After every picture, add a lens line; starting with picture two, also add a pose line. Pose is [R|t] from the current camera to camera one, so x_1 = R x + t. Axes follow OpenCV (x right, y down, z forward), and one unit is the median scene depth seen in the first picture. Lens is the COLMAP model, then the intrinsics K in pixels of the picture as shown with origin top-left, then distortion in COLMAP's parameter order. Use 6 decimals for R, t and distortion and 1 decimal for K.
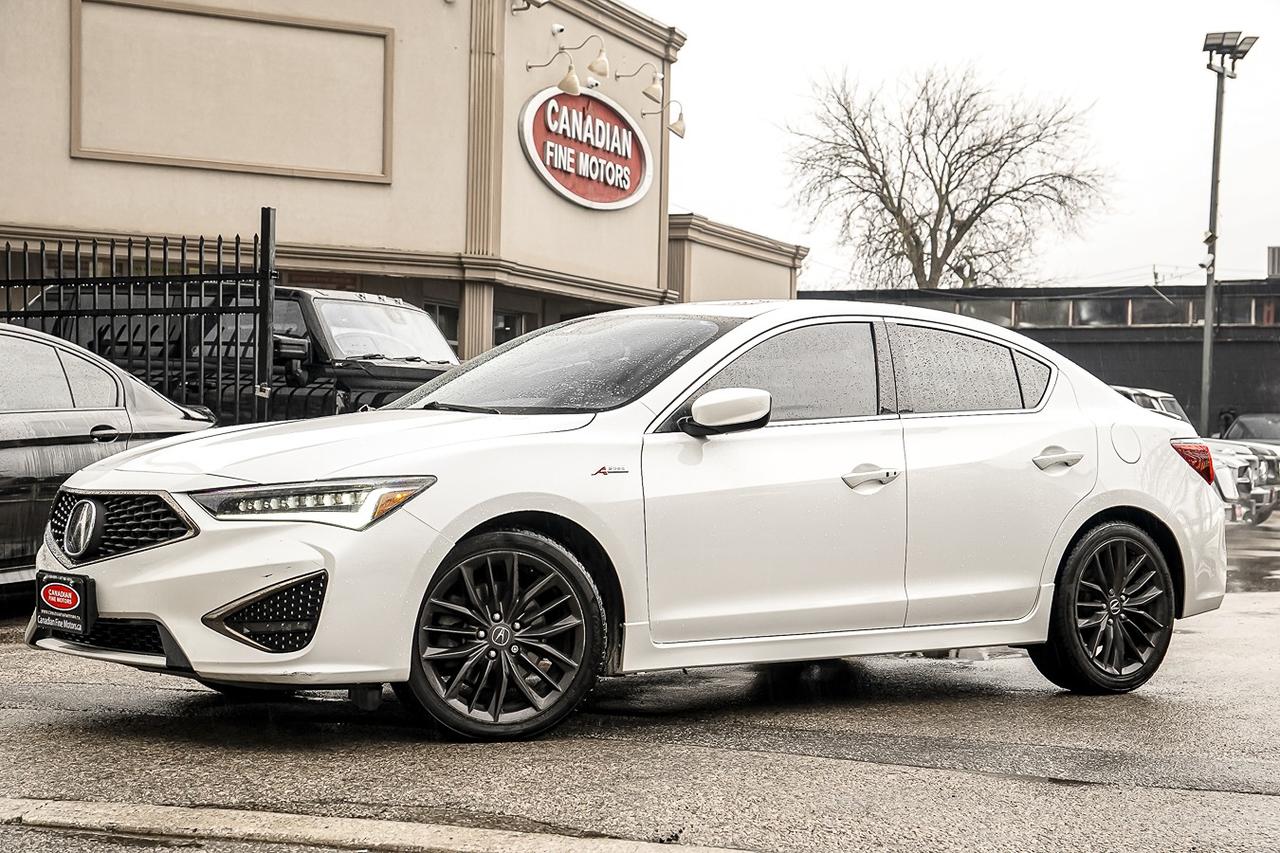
lens RADIAL K [[2138.8, 0, 640.0], [0, 2138.8, 426.5], [0, 0, 1]] dist [0.249831, 0.354884]
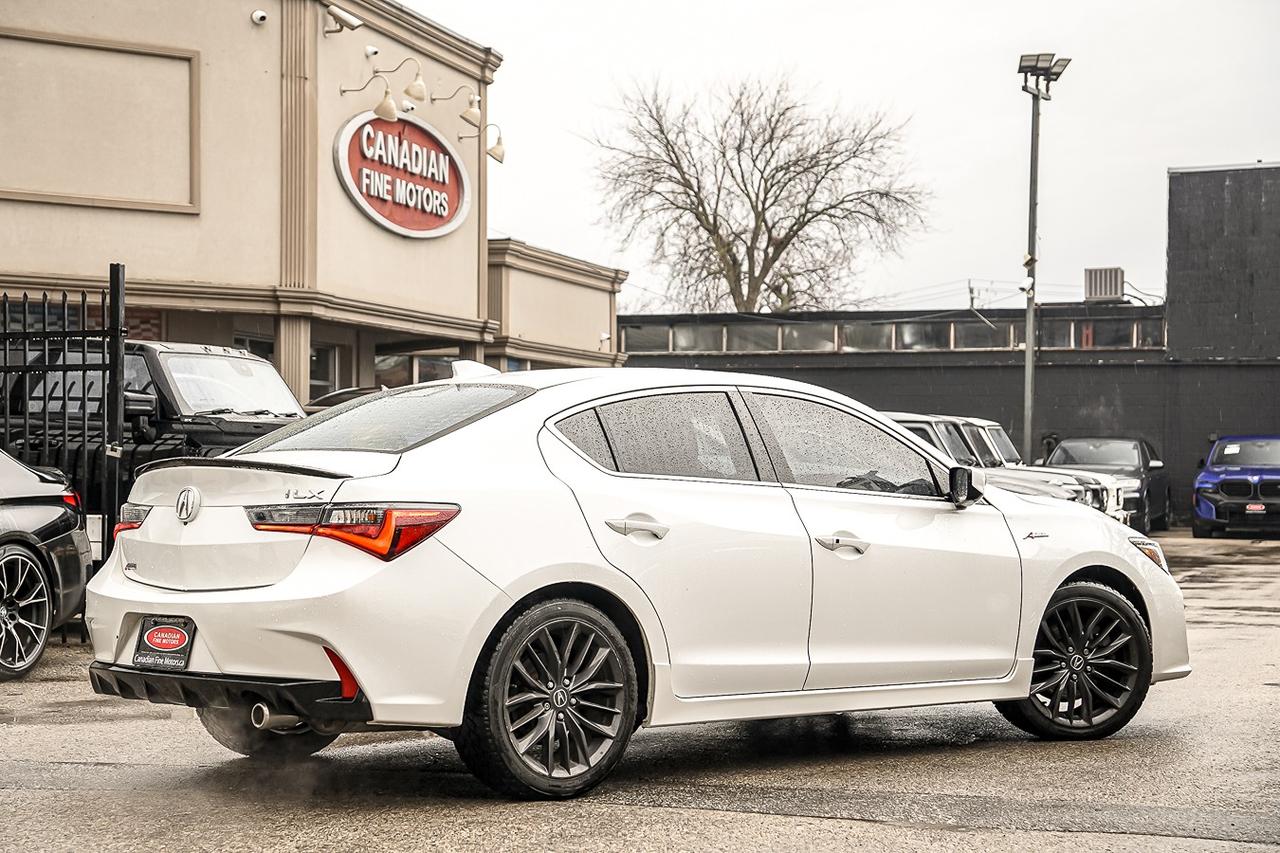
lens RADIAL K [[2279.8, 0, 640.0], [0, 2279.8, 426.5], [0, 0, 1]] dist [0.278259, 0.006590]
pose [[0.995880, -0.012112, 0.089867, -0.008895], [0.012980, 0.999875, -0.009076, -0.004223], [-0.089746, 0.010205, 0.995912, -0.020586]]
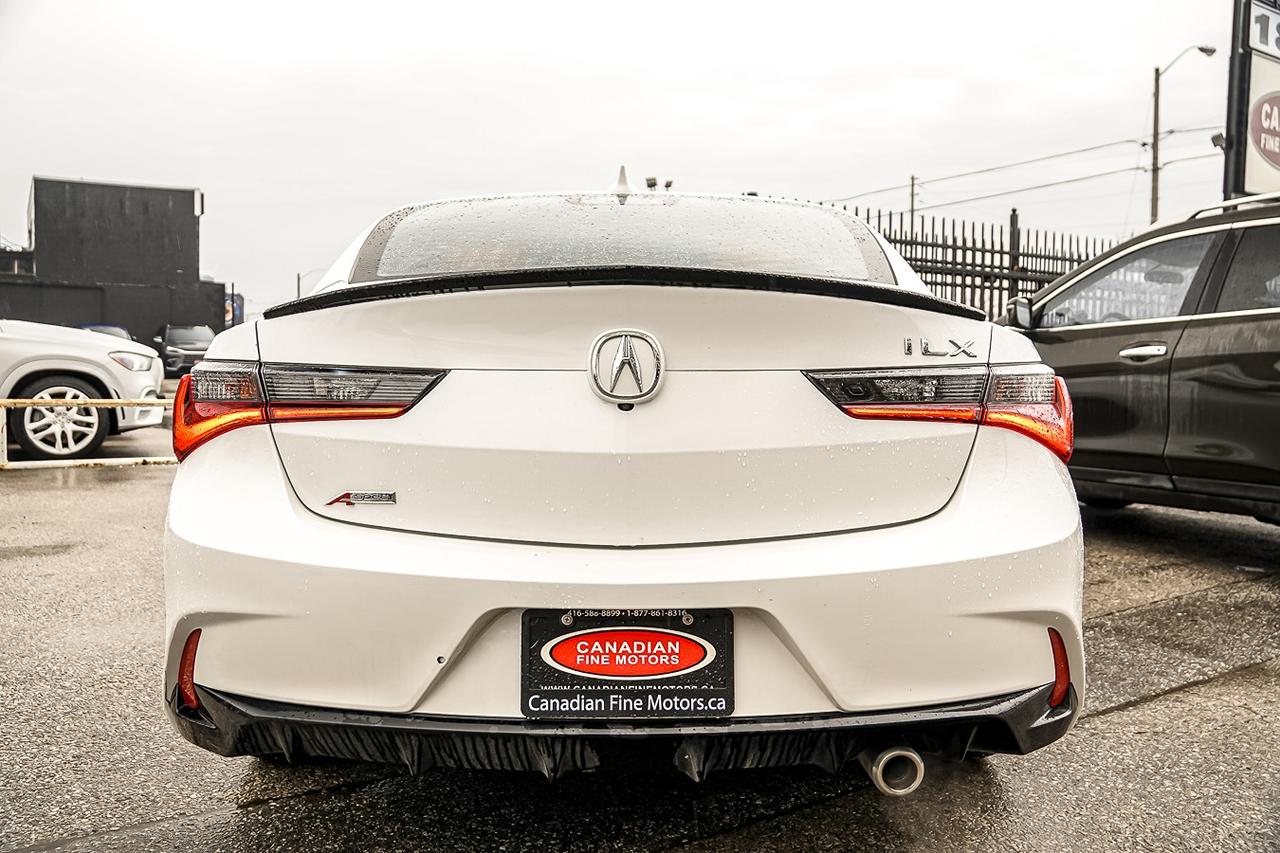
lens RADIAL K [[1053.0, 0, 640.0], [0, 1053.0, 426.5], [0, 0, 1]] dist [-0.129746, 0.125988]
pose [[0.617638, -0.069099, 0.783421, -0.089157], [-0.006141, 0.995679, 0.092662, 0.000010], [-0.786439, -0.062042, 0.614545, 0.236911]]
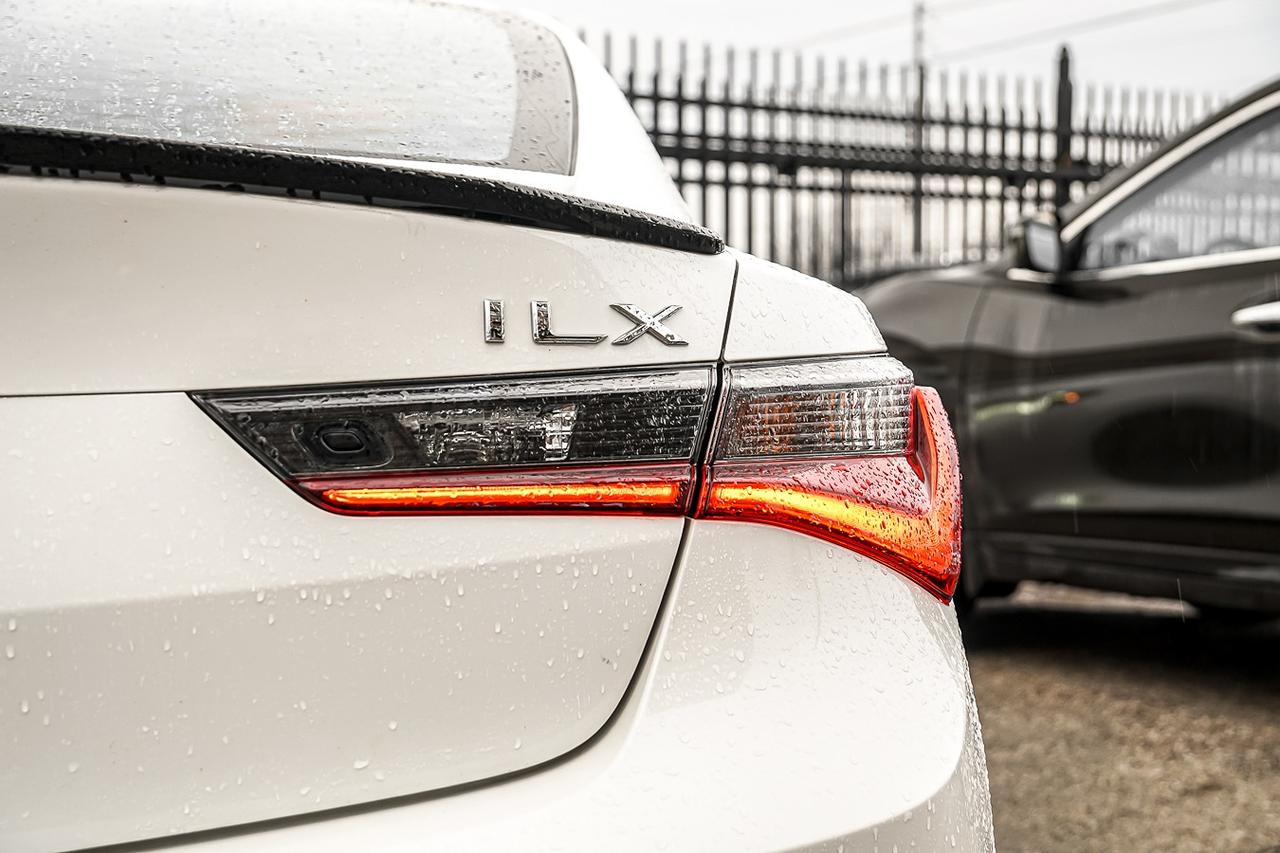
lens RADIAL K [[1892.3, 0, 640.0], [0, 1892.3, 426.5], [0, 0, 1]] dist [0.182675, 0.094659]
pose [[0.533730, -0.066972, 0.842999, -0.064084], [0.010703, 0.997314, 0.072456, 0.000174], [-0.845587, -0.029649, 0.533013, 0.236441]]
